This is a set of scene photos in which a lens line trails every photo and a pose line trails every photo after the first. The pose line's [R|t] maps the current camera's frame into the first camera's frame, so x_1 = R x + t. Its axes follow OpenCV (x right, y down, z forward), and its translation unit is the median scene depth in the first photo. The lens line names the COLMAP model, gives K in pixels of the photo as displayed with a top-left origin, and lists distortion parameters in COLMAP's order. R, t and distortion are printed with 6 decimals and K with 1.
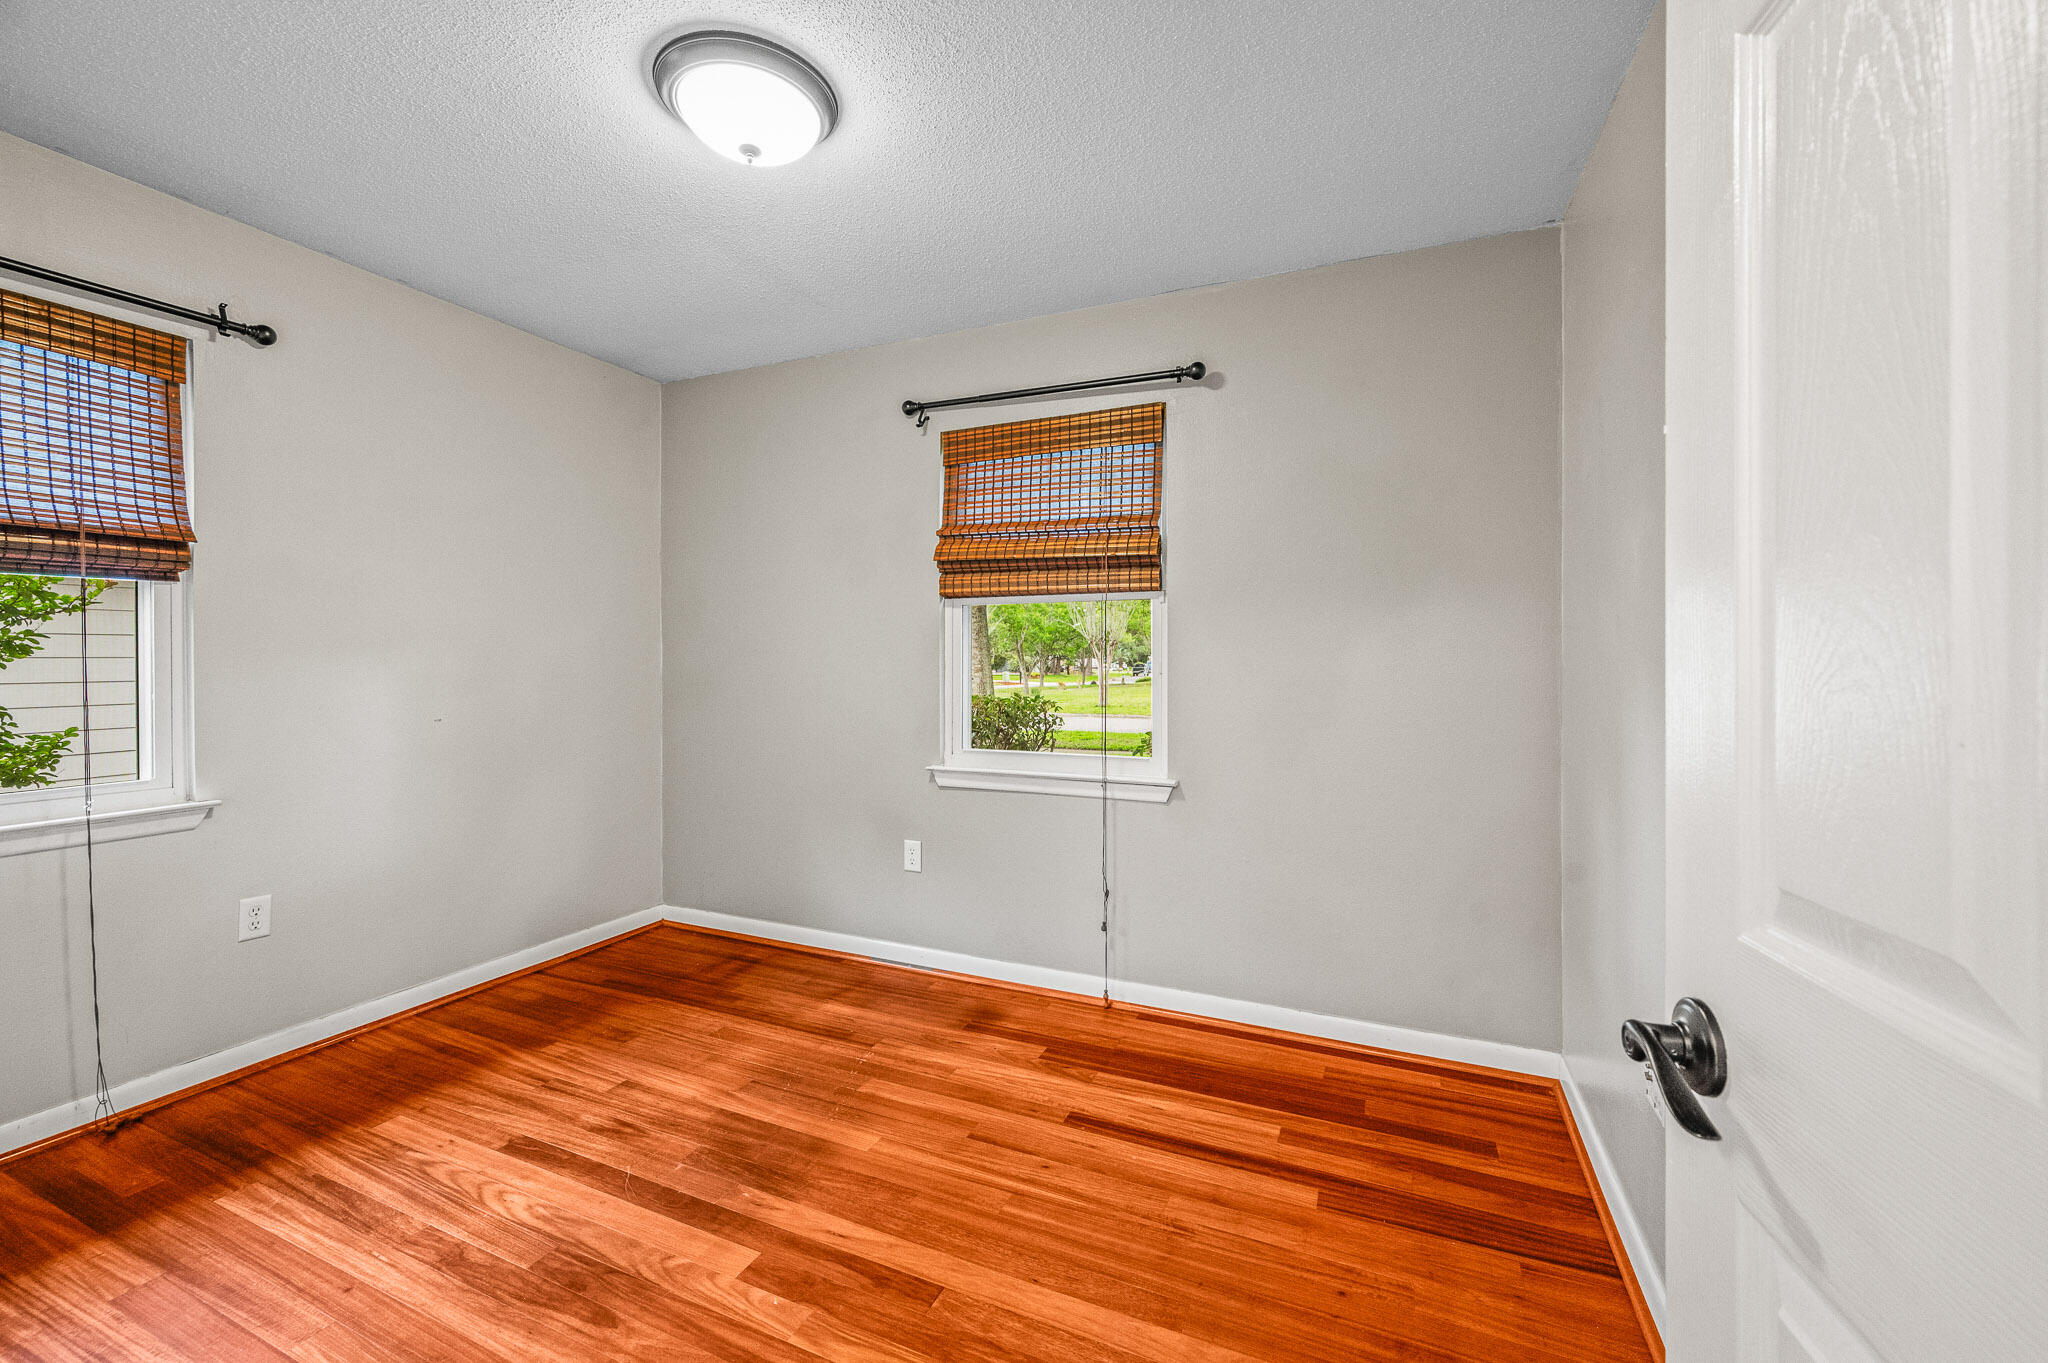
lens RADIAL K [[826.6, 0, 1022.6], [0, 826.6, 660.9], [0, 0, 1]] dist [-0.000377, 0.000464]
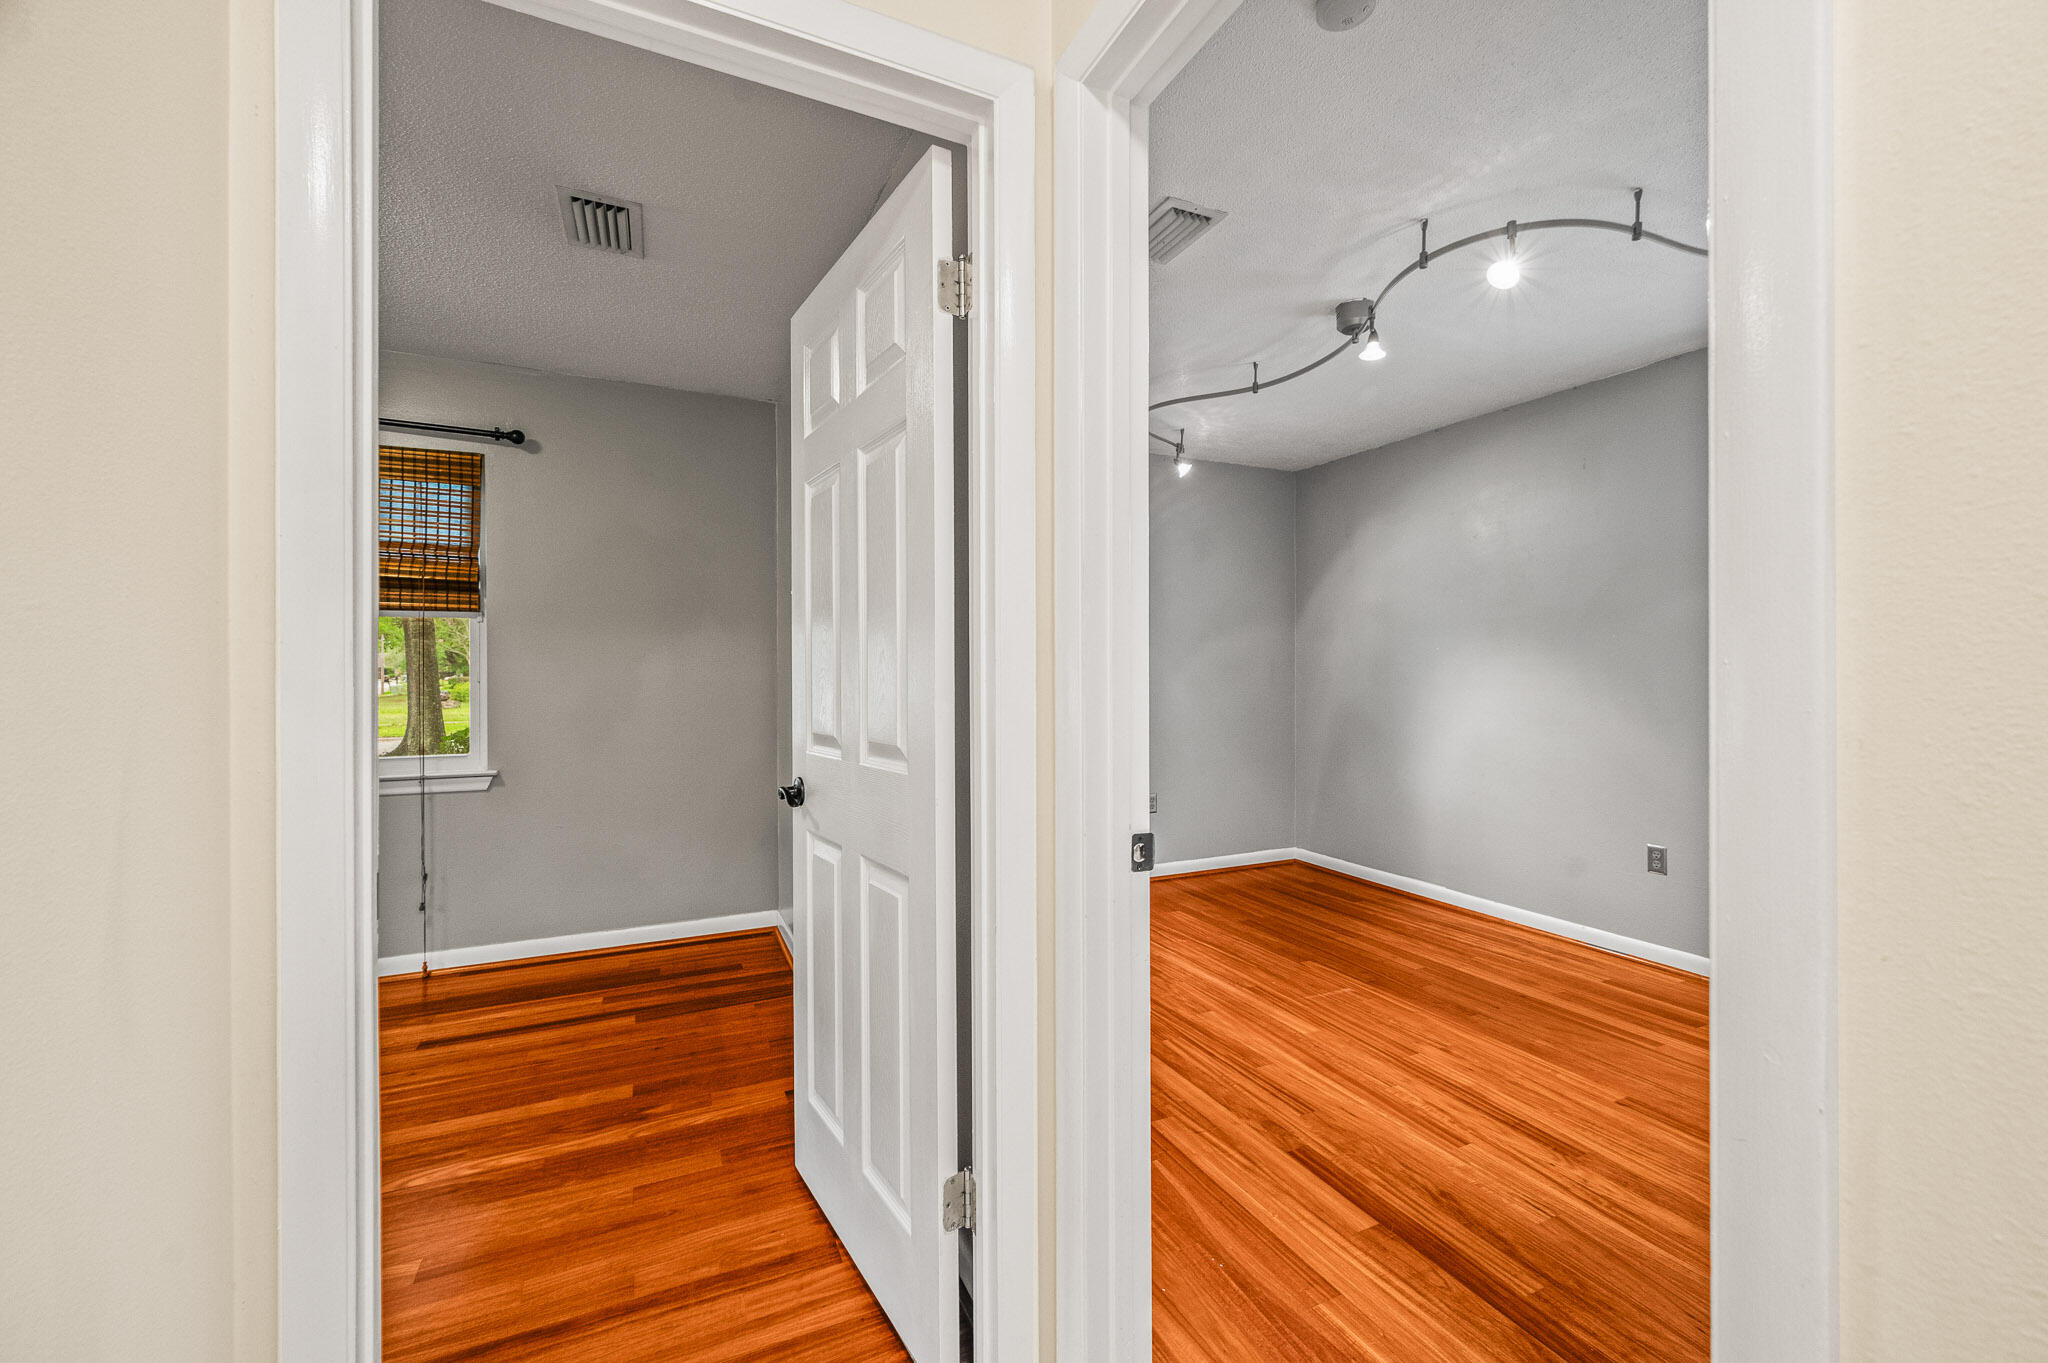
lens RADIAL K [[826.6, 0, 1036.1], [0, 826.6, 667.6], [0, 0, 1]] dist [-0.000377, 0.000464]
pose [[0.651128, -0.003107, 0.758962, -0.252206], [0.003191, 0.999994, 0.001355, -0.005183], [-0.758961, 0.001540, 0.651134, -0.445466]]
